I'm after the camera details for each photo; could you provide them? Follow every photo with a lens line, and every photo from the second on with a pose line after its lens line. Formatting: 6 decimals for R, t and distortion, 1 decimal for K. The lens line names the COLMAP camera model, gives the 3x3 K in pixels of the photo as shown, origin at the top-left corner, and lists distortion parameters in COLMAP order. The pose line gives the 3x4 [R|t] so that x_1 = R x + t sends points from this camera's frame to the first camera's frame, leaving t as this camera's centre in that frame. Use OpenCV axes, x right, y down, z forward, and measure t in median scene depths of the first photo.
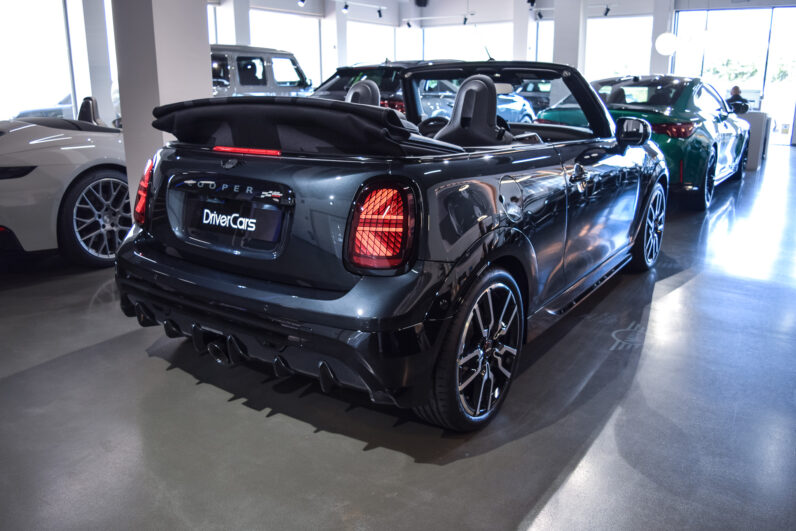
lens RADIAL K [[622.7, 0, 398.0], [0, 622.7, 265.5], [0, 0, 1]] dist [-0.089634, 0.004404]
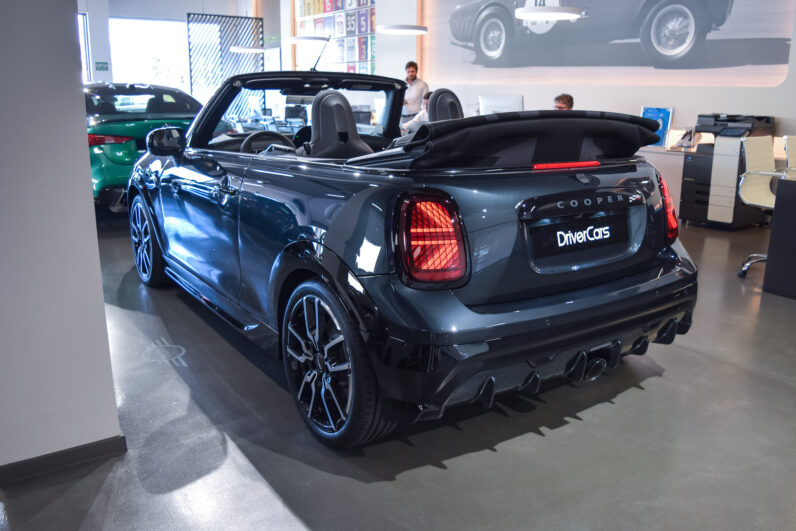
lens RADIAL K [[651.3, 0, 412.2], [0, 651.3, 263.9], [0, 0, 1]] dist [-0.085772, 0.000180]
pose [[0.343812, -0.225226, 0.911629, -1.294096], [0.244594, 0.958779, 0.144628, -0.240955], [-0.906624, 0.173254, 0.384729, 0.839524]]
